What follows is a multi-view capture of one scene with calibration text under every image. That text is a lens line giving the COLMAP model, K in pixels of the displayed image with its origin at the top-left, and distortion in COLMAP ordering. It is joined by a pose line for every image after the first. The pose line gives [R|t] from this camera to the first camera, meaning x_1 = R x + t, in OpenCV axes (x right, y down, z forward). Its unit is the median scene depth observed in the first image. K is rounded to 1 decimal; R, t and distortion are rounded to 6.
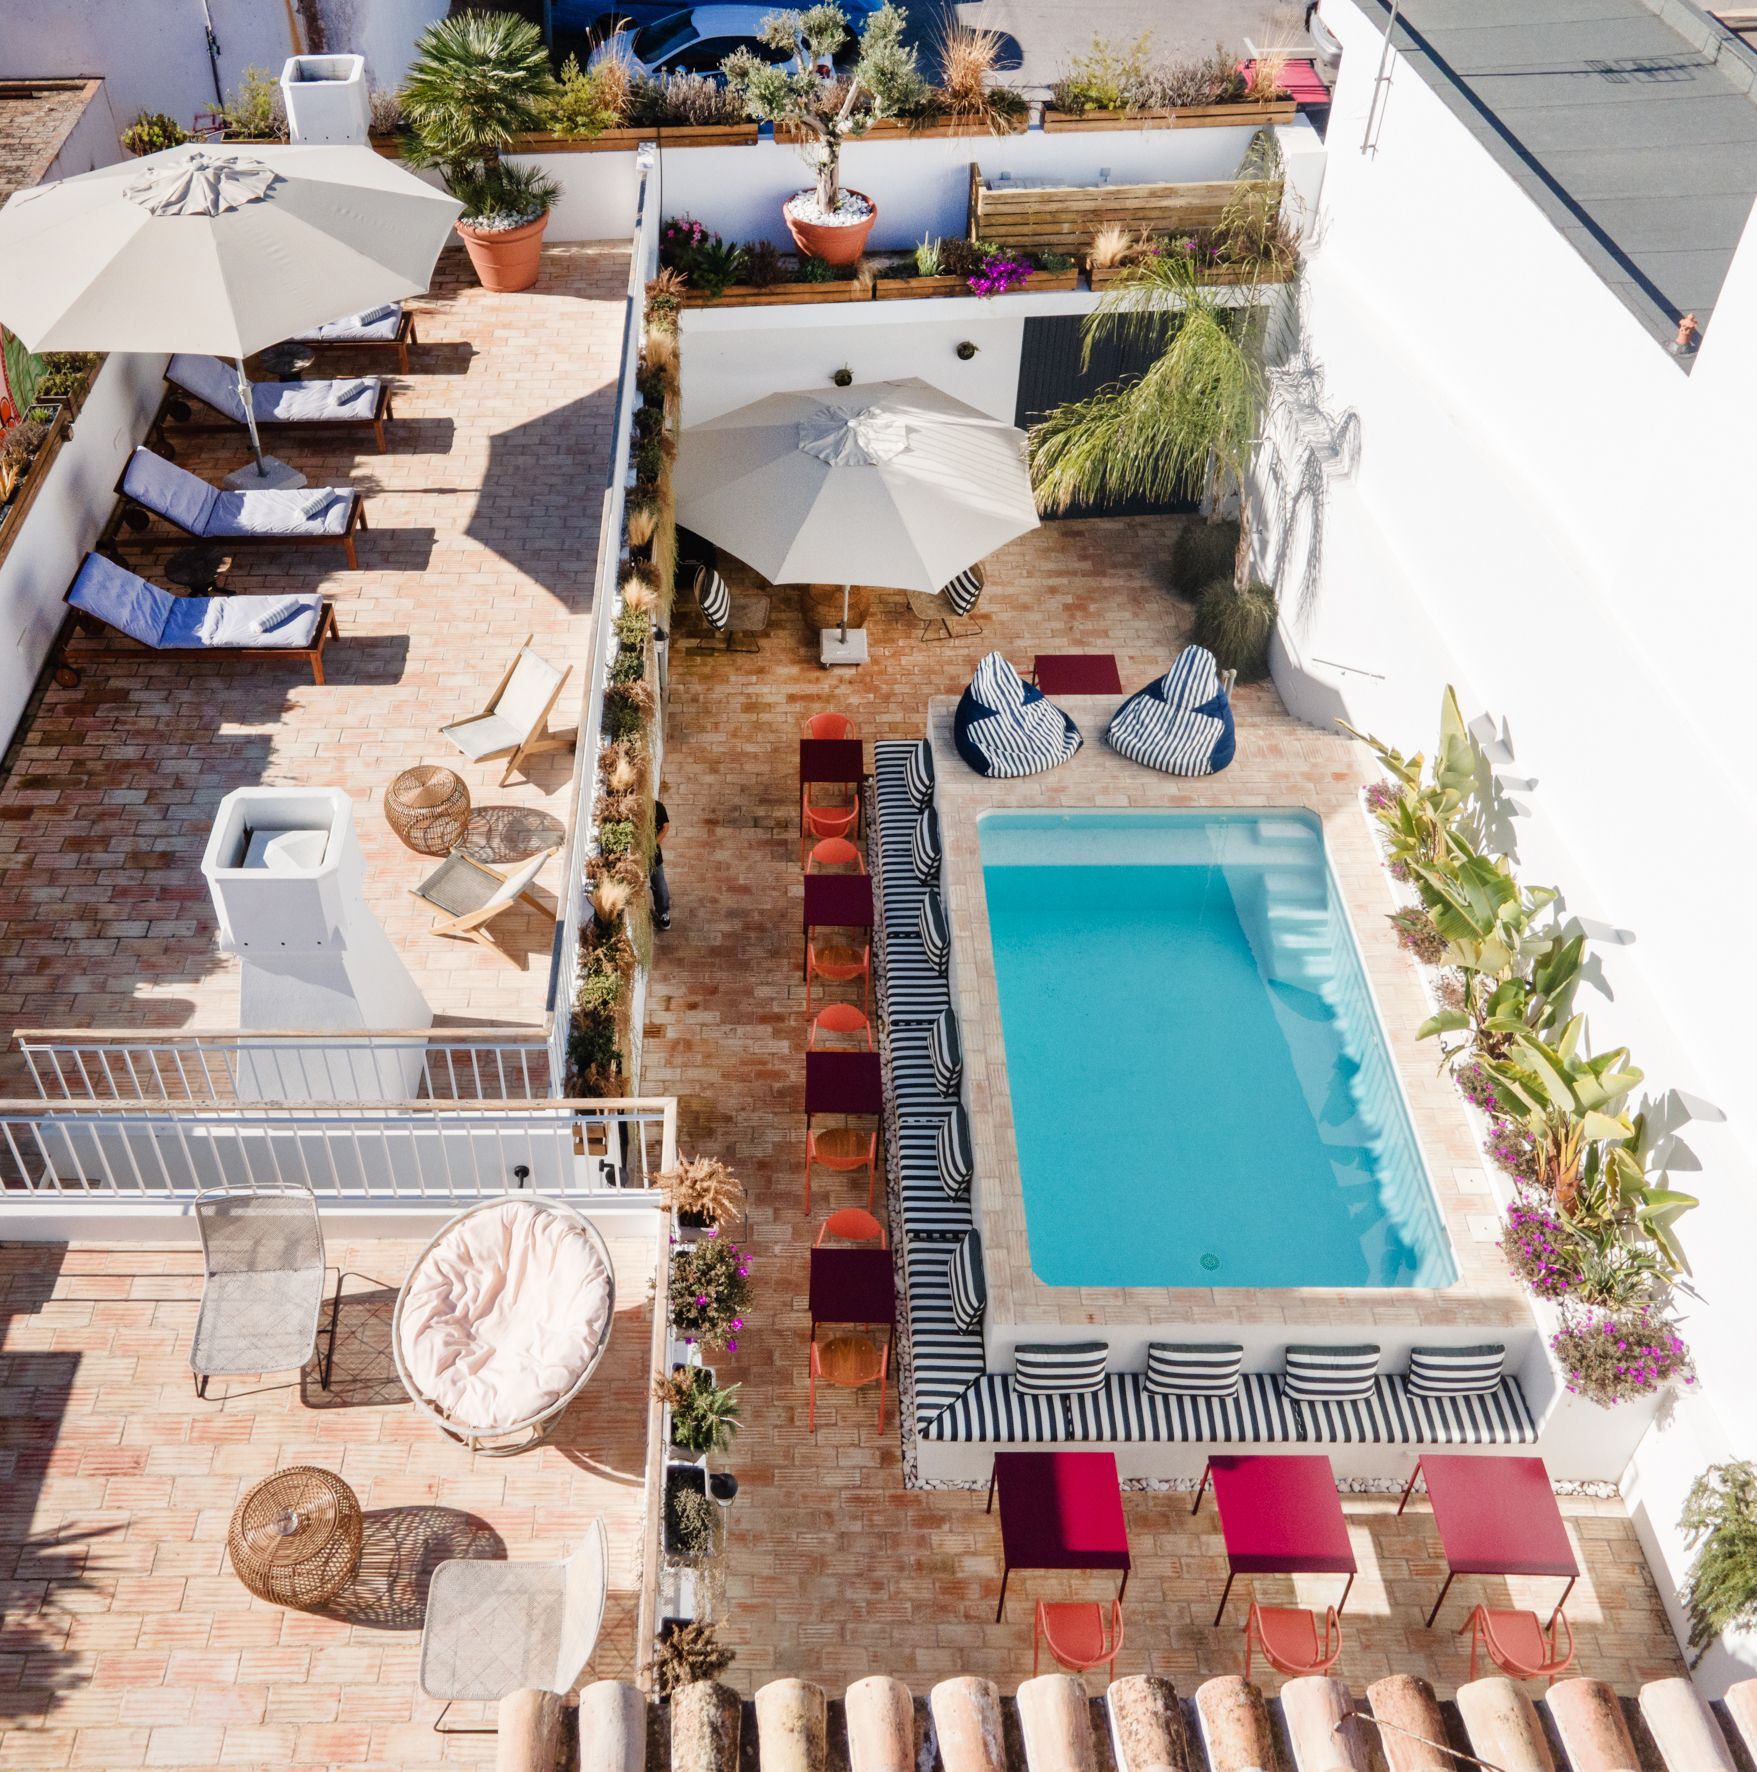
lens RADIAL K [[1935.0, 0, 769.5], [0, 1935.0, 840.3], [0, 0, 1]] dist [0.015219, -0.006985]
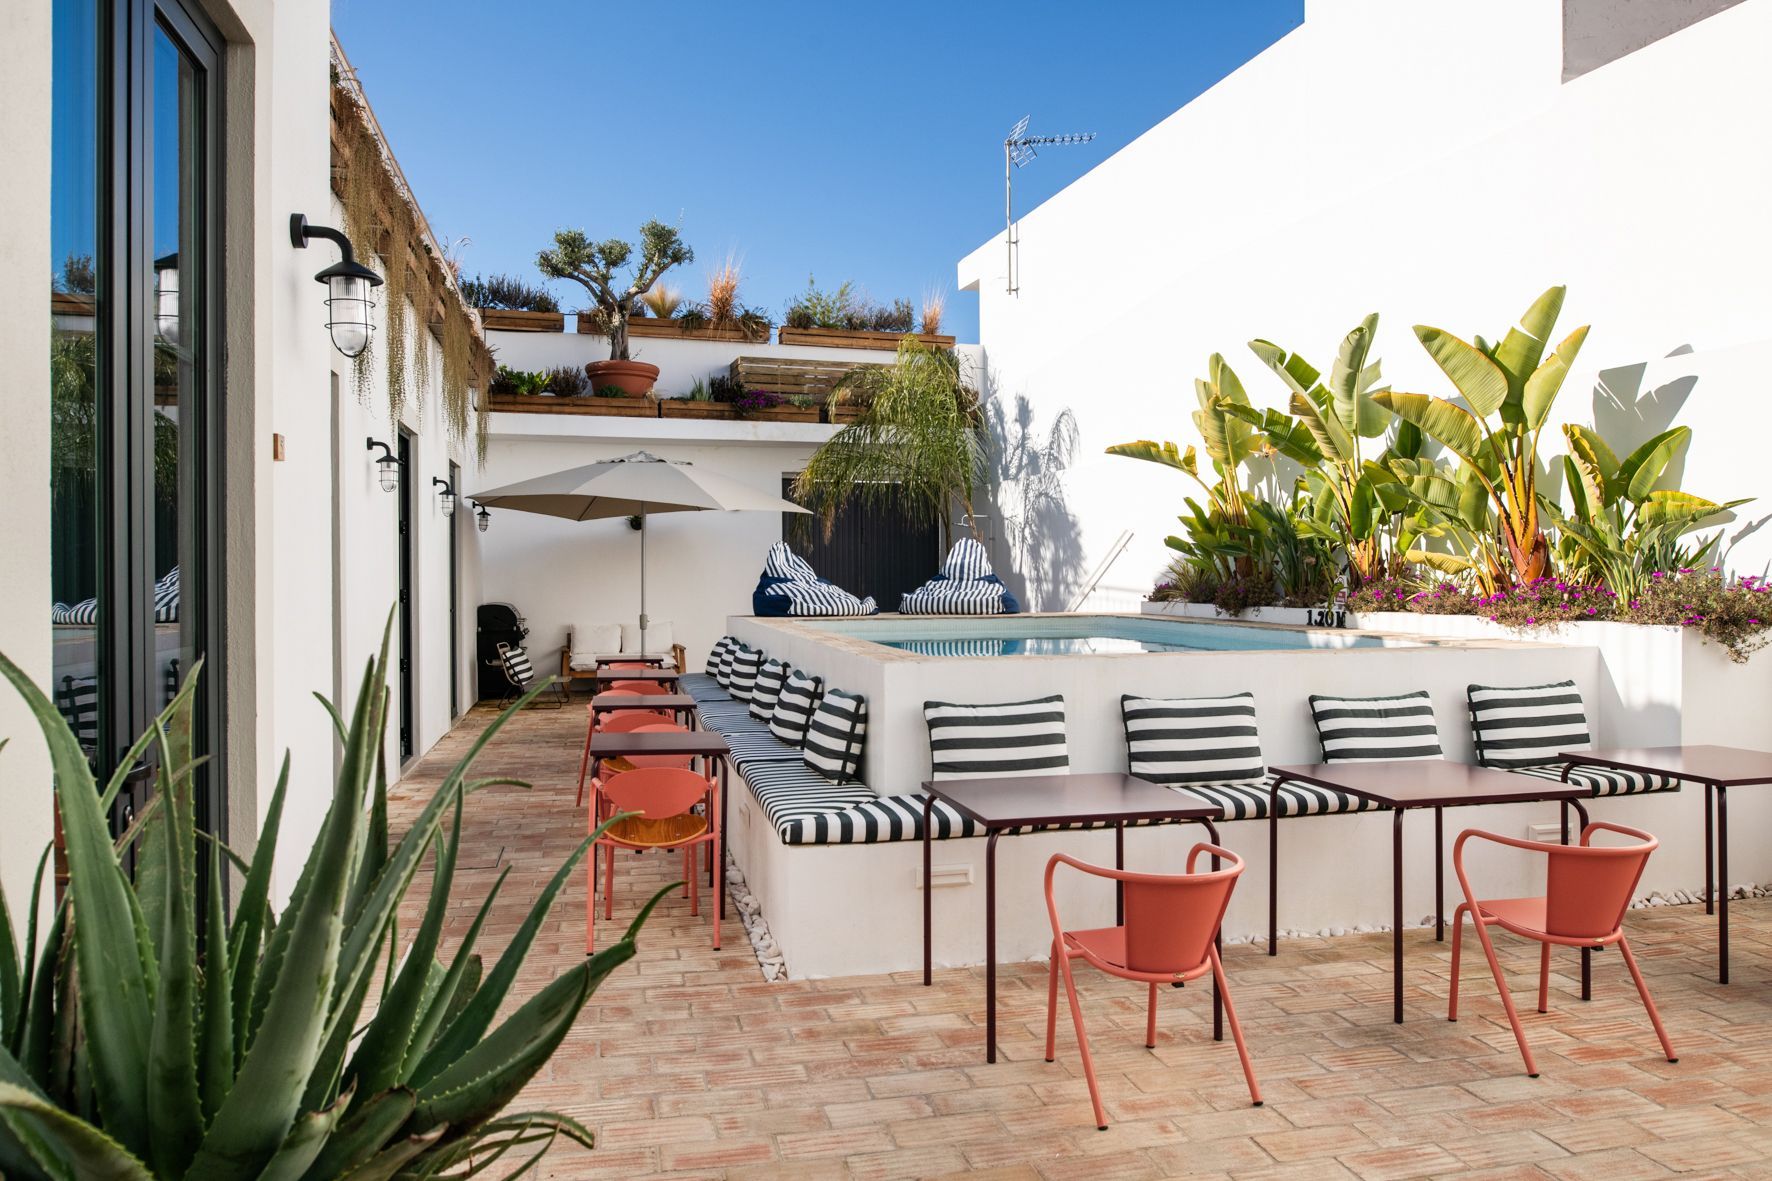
lens RADIAL K [[1223.2, 0, 916.3], [0, 1223.2, 591.0], [0, 0, 1]] dist [-0.007331, 0.000337]
pose [[0.969239, -0.008930, 0.245960, 0.027645], [0.171398, 0.741675, -0.648491, 0.480874], [-0.176632, 0.670700, 0.720391, 0.680036]]
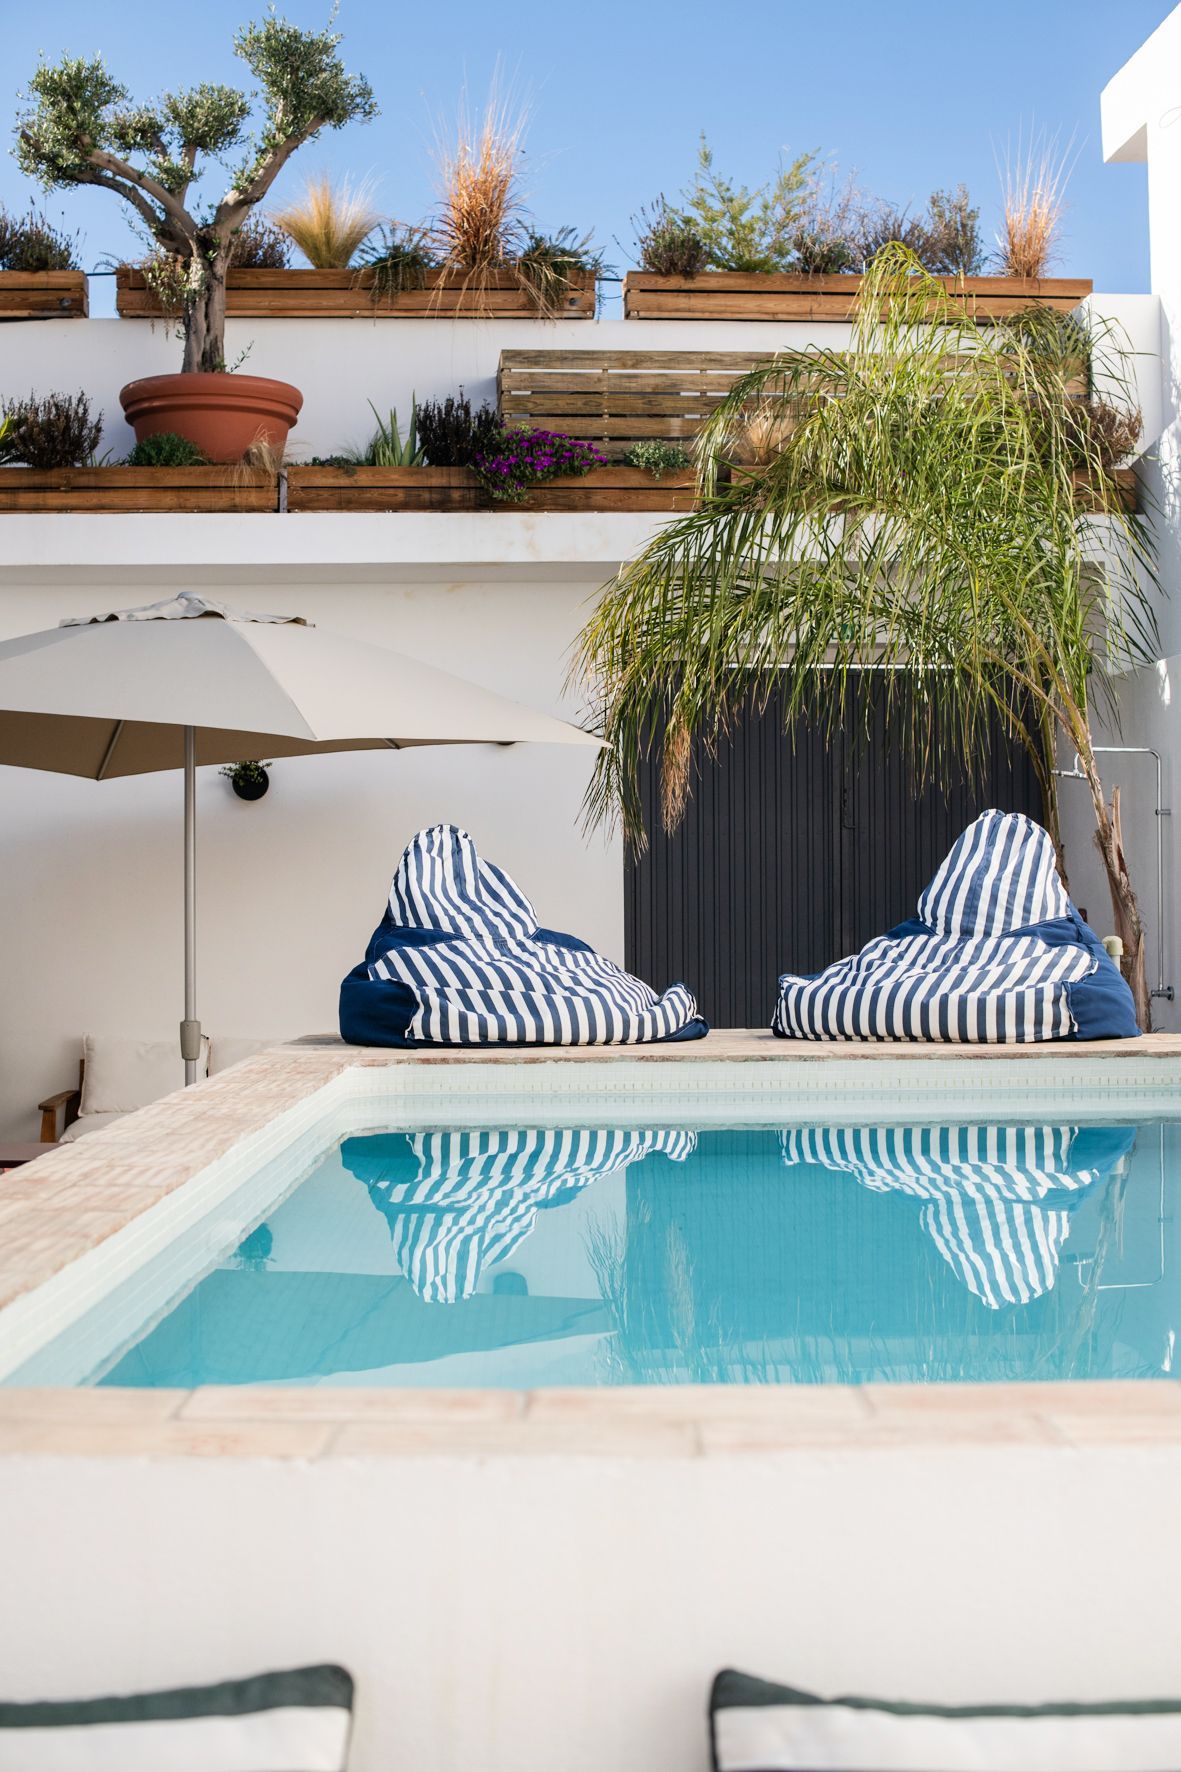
lens RADIAL K [[2576.1, 0, 590.5], [0, 2576.1, 886.0], [0, 0, 1]] dist [-0.121188, 0.034263]
pose [[0.999953, -0.009328, -0.002623, 0.186290], [0.005029, 0.731012, -0.682347, 0.324186], [0.008283, 0.682301, 0.731024, 0.840350]]
